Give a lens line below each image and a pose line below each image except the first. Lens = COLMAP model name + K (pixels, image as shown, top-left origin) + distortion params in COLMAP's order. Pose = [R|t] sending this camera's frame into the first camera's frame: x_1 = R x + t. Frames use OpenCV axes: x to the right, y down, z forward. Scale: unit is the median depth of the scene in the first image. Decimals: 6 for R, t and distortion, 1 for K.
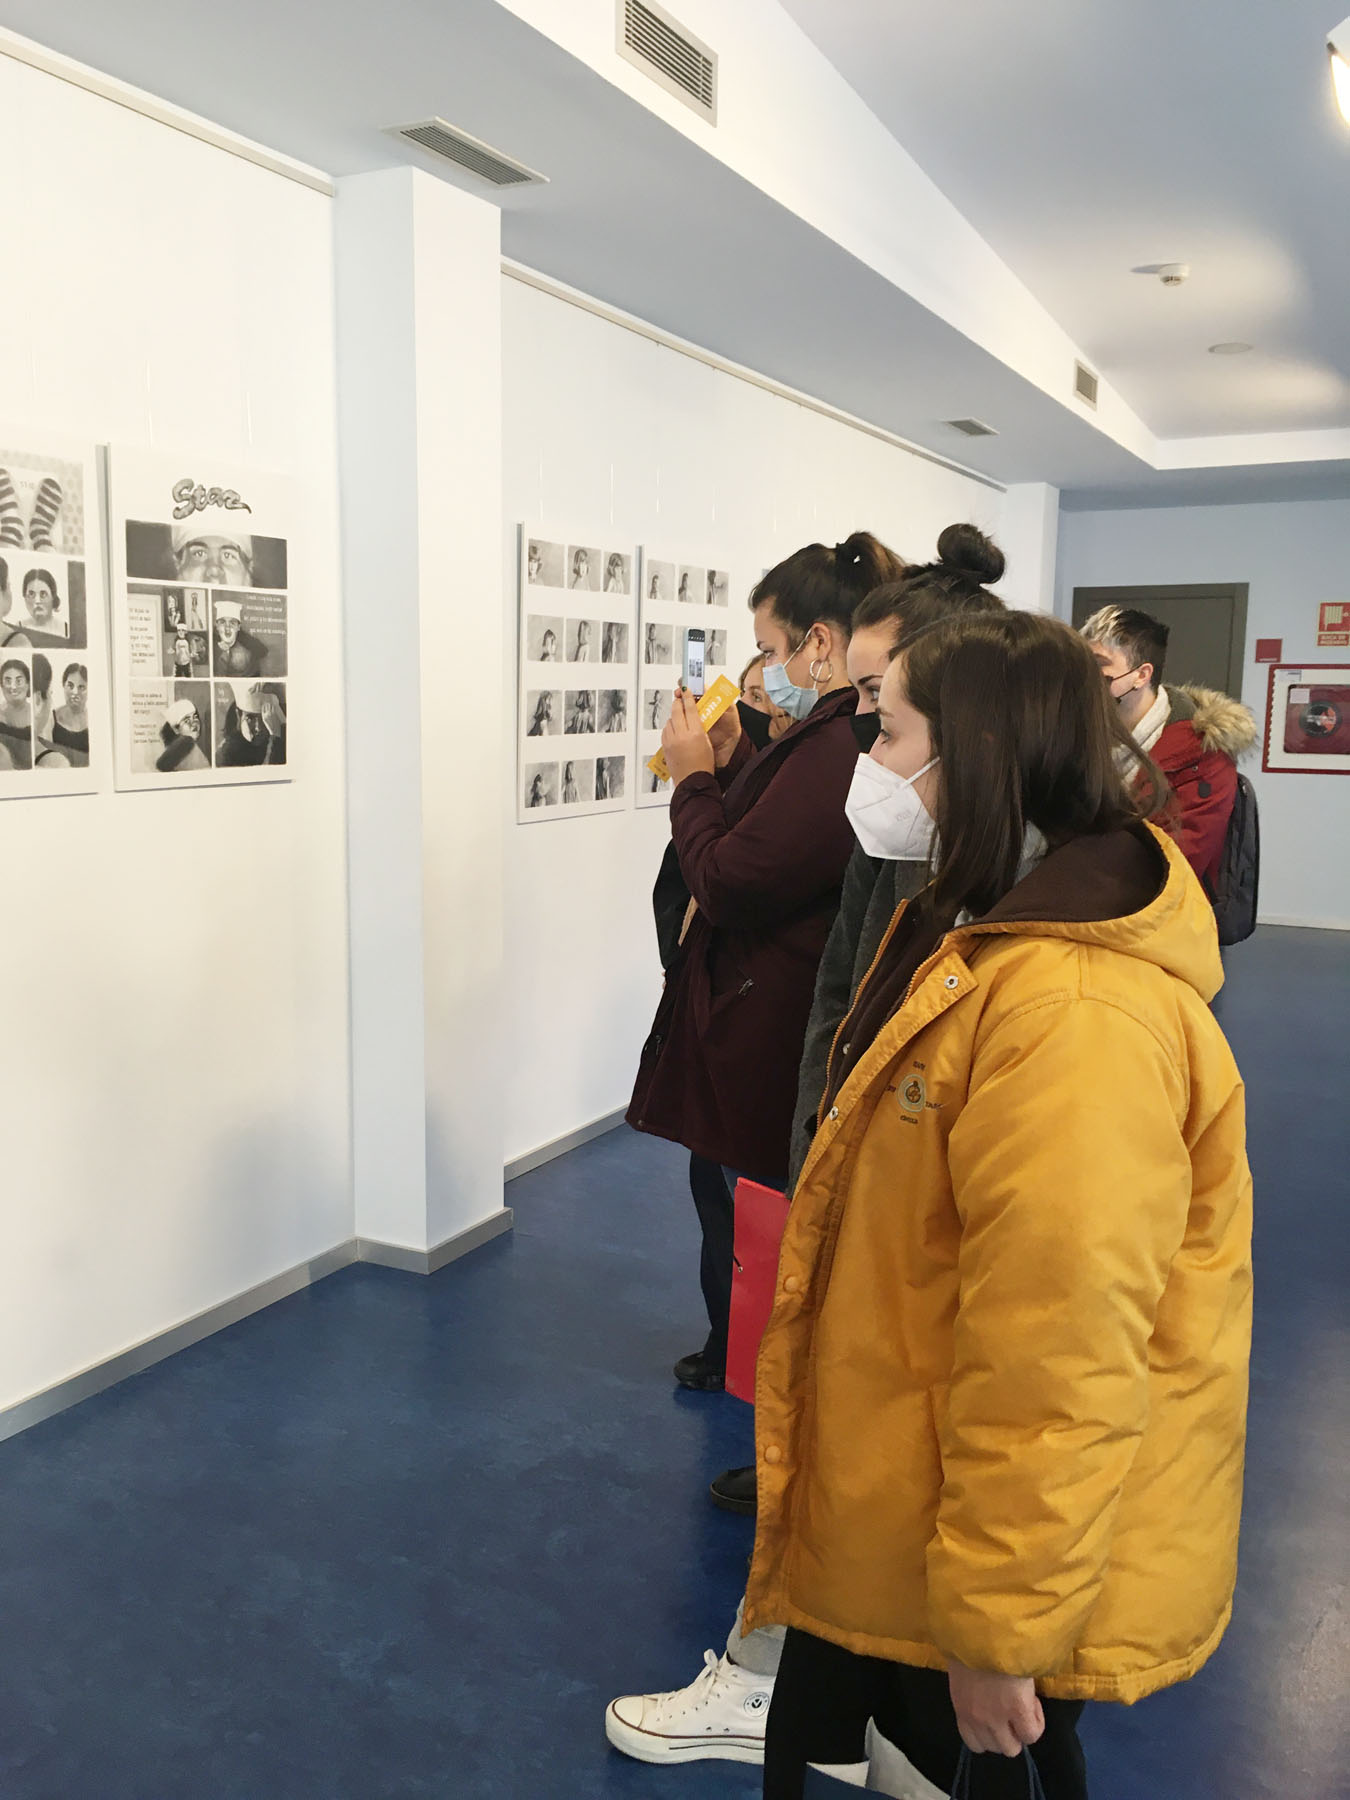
lens RADIAL K [[1533.2, 0, 670.5], [0, 1533.2, 905.1], [0, 0, 1]] dist [0.018487, -0.001862]
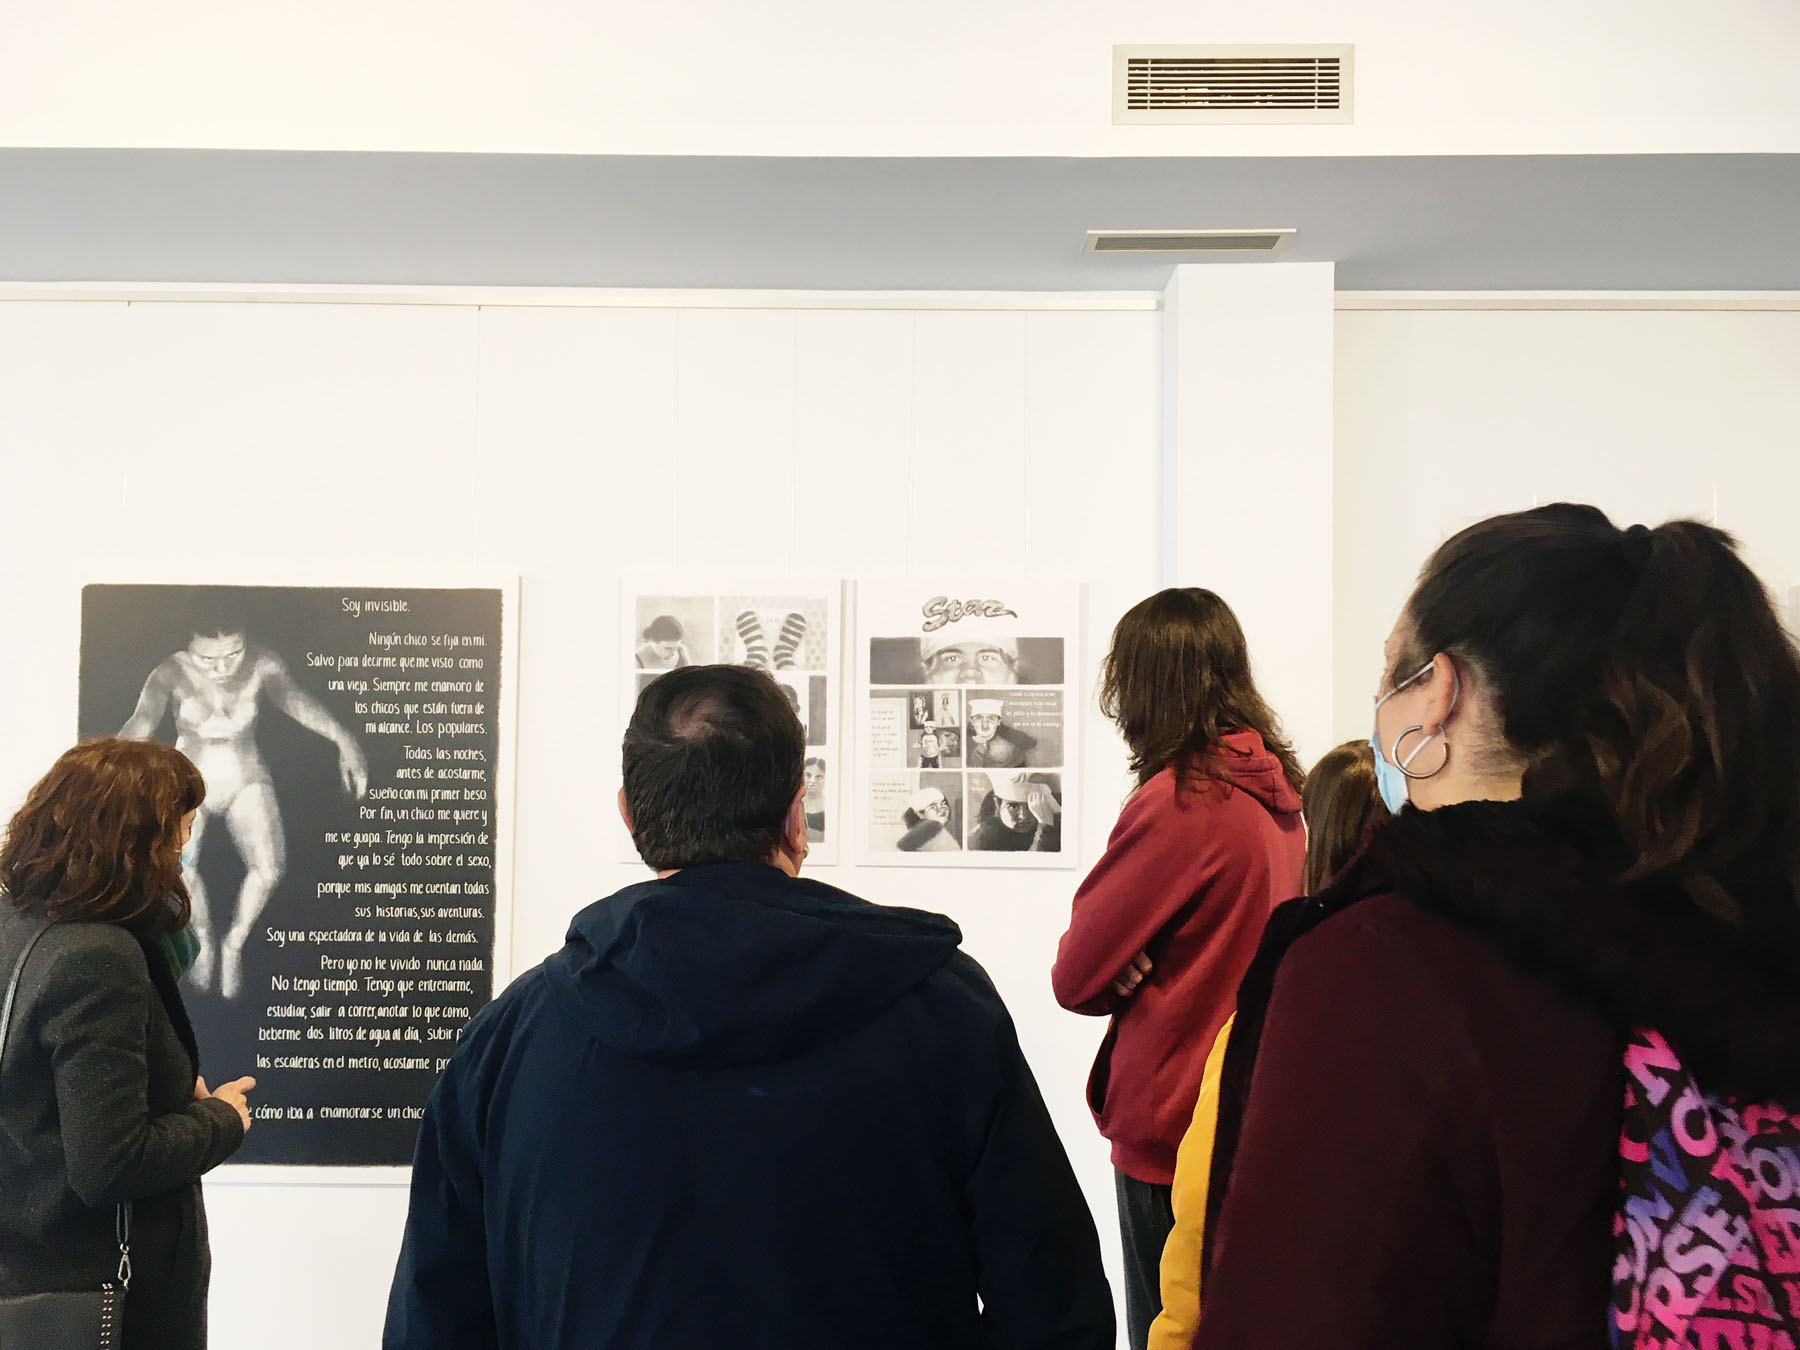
lens RADIAL K [[1533.2, 0, 897.6], [0, 1533.2, 664.1], [0, 0, 1]] dist [0.018487, -0.001862]
pose [[0.450280, -0.058278, -0.890983, 0.673078], [-0.127460, 0.983453, -0.128741, -0.075625], [0.883743, 0.171534, 0.435401, 0.477162]]
